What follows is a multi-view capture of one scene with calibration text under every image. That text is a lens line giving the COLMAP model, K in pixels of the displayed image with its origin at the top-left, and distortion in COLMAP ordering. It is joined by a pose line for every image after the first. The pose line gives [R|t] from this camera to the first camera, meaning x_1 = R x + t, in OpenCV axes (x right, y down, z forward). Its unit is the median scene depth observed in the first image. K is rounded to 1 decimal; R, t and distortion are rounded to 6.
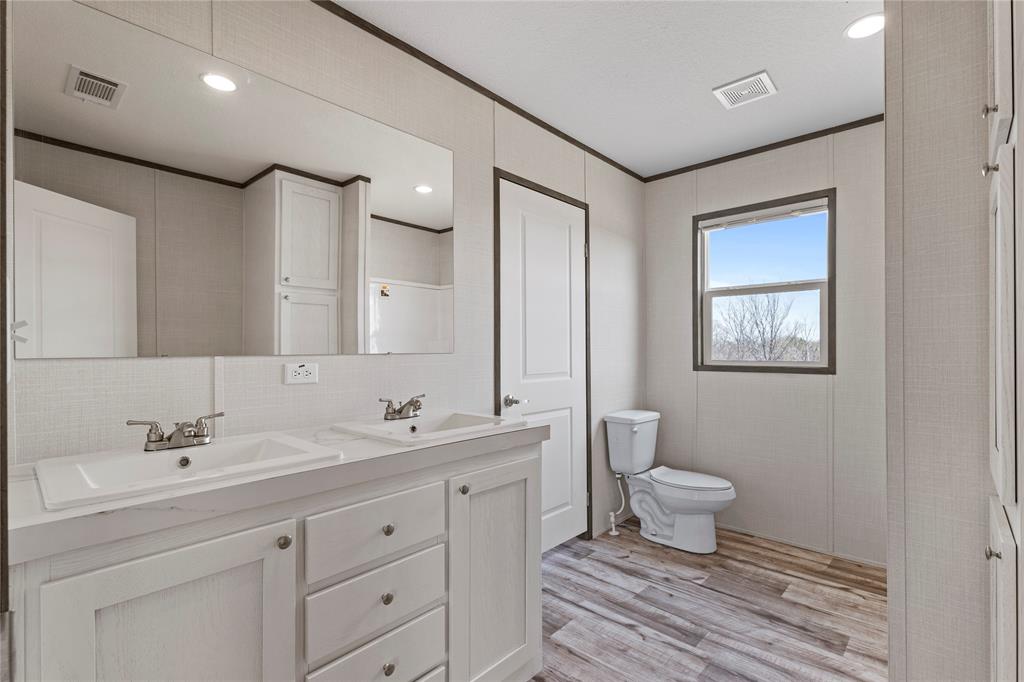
lens RADIAL K [[477.1, 0, 513.8], [0, 477.1, 330.9], [0, 0, 1]] dist [0.003279, -0.000230]
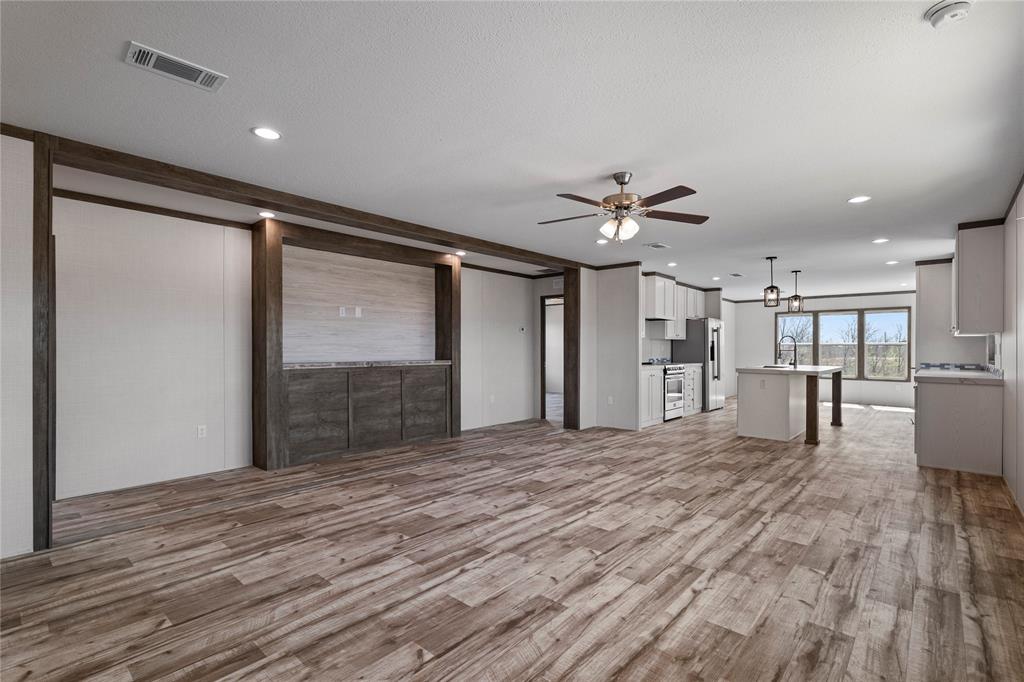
lens RADIAL K [[477.1, 0, 516.0], [0, 477.1, 347.3], [0, 0, 1]] dist [0.003279, -0.000230]
pose [[-0.020329, 0.003111, 0.999789, -0.570501], [-0.043702, 0.999037, -0.003997, 0.021889], [-0.998838, -0.043774, -0.020173, 0.525814]]
